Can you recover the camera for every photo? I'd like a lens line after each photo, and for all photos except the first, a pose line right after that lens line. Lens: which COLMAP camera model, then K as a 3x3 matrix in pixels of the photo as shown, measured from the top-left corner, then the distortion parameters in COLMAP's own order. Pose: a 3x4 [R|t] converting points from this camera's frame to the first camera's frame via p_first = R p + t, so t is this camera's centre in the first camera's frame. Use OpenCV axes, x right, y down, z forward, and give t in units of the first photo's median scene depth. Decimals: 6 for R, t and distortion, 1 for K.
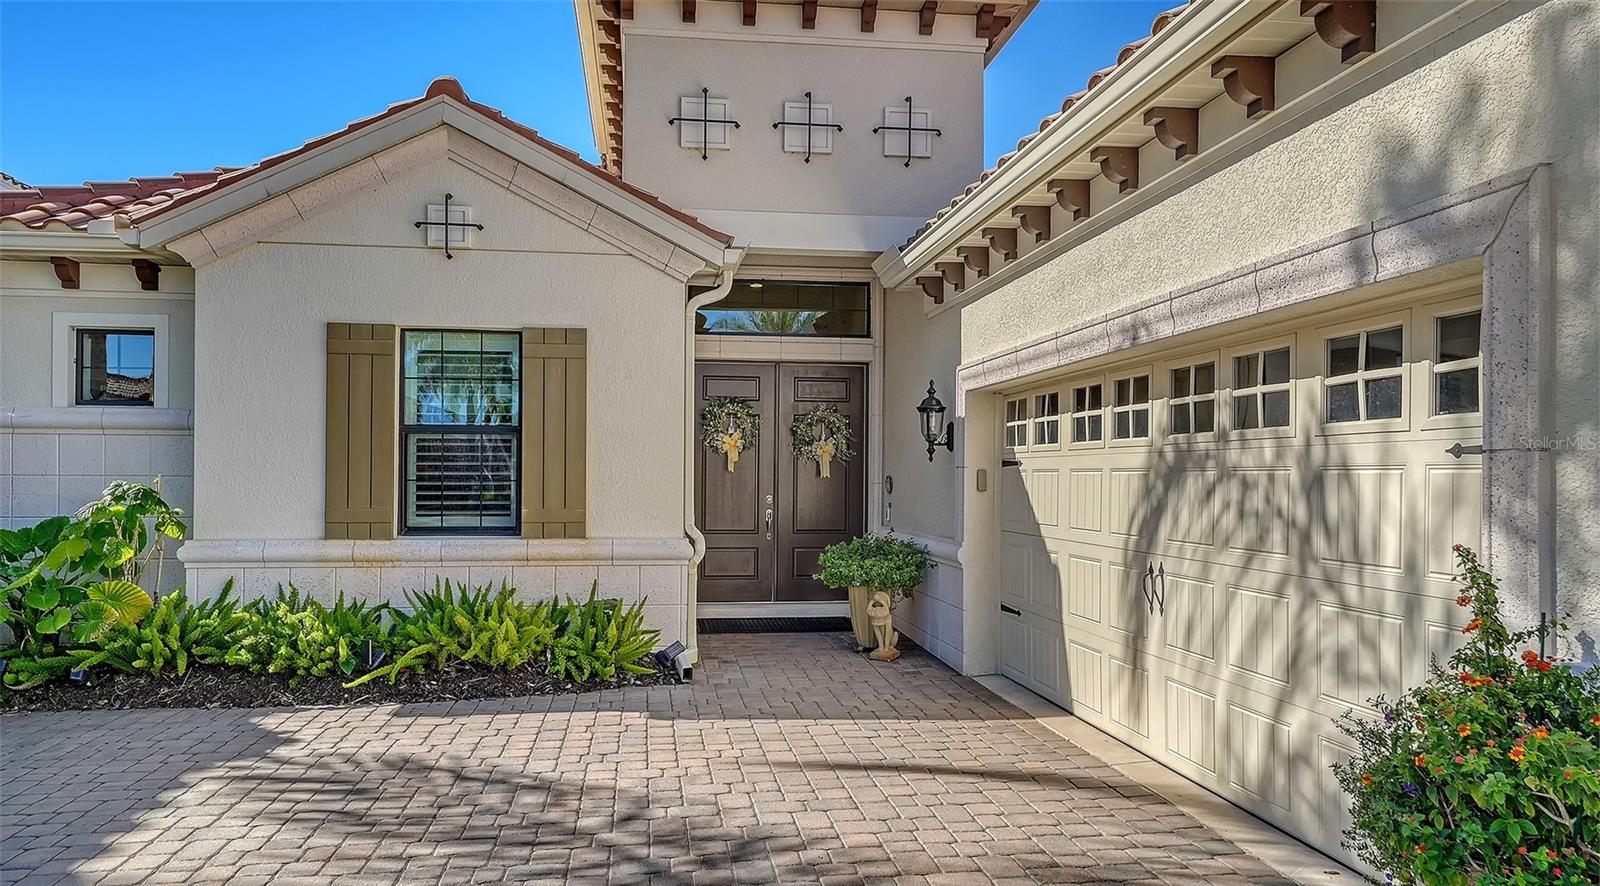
lens RADIAL K [[1186.4, 0, 801.1], [0, 1186.4, 486.5], [0, 0, 1]] dist [0.050655, -0.000081]
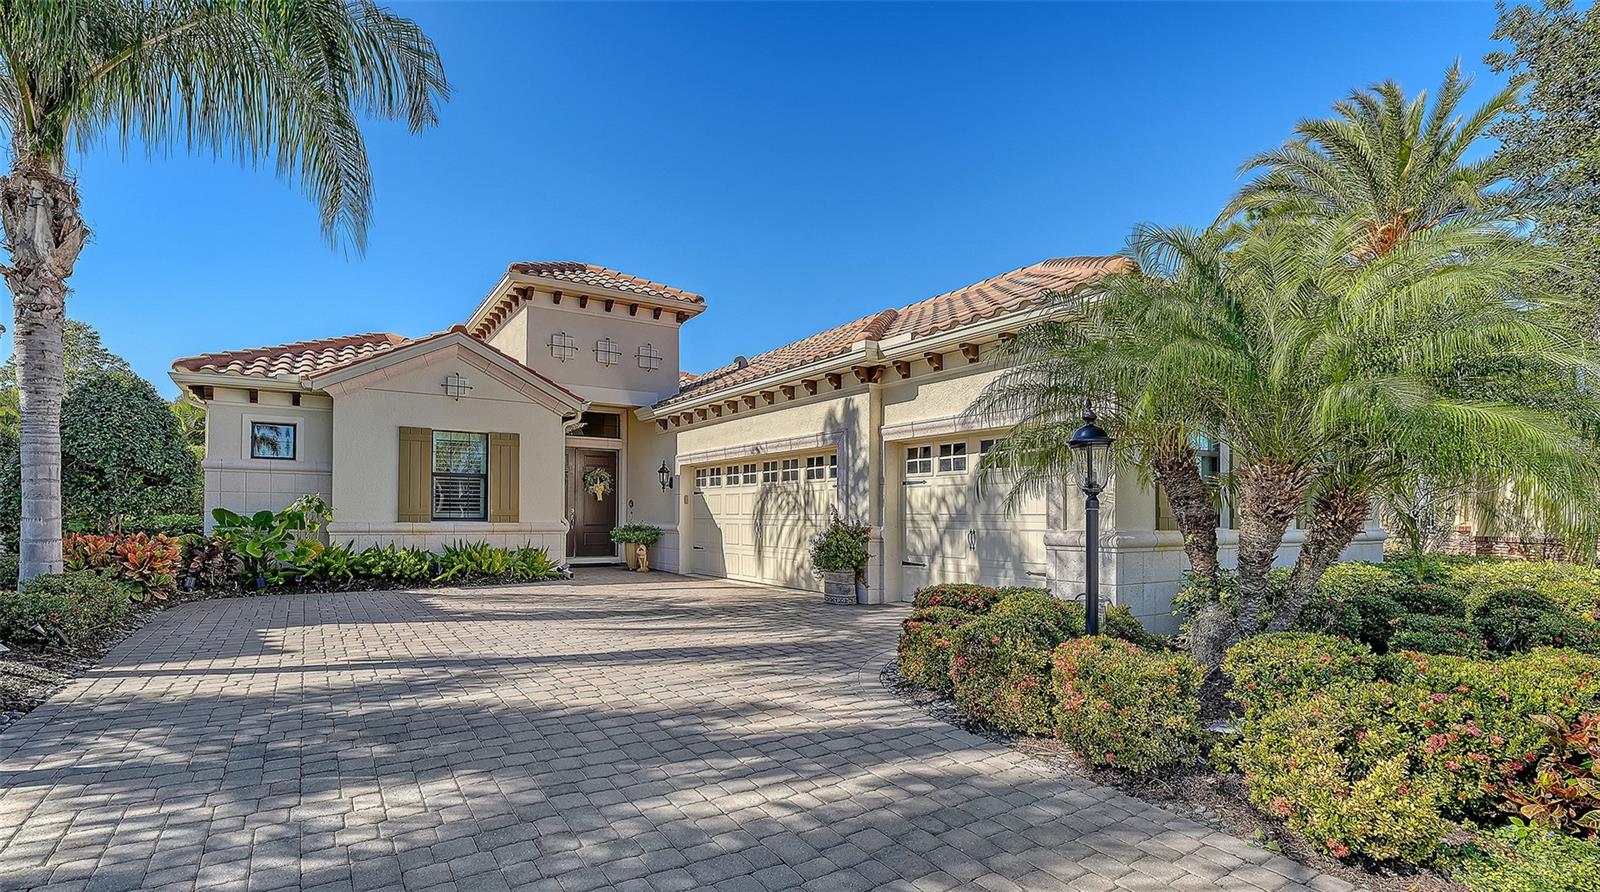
lens RADIAL K [[843.2, 0, 800.0], [0, 843.2, 446.0], [0, 0, 1]] dist [0.000327, 0.000071]
pose [[0.914966, 0.040417, 0.401501, -0.380299], [-0.002339, 0.995486, -0.094879, 0.054527], [-0.403523, 0.085872, 0.910931, -0.828744]]
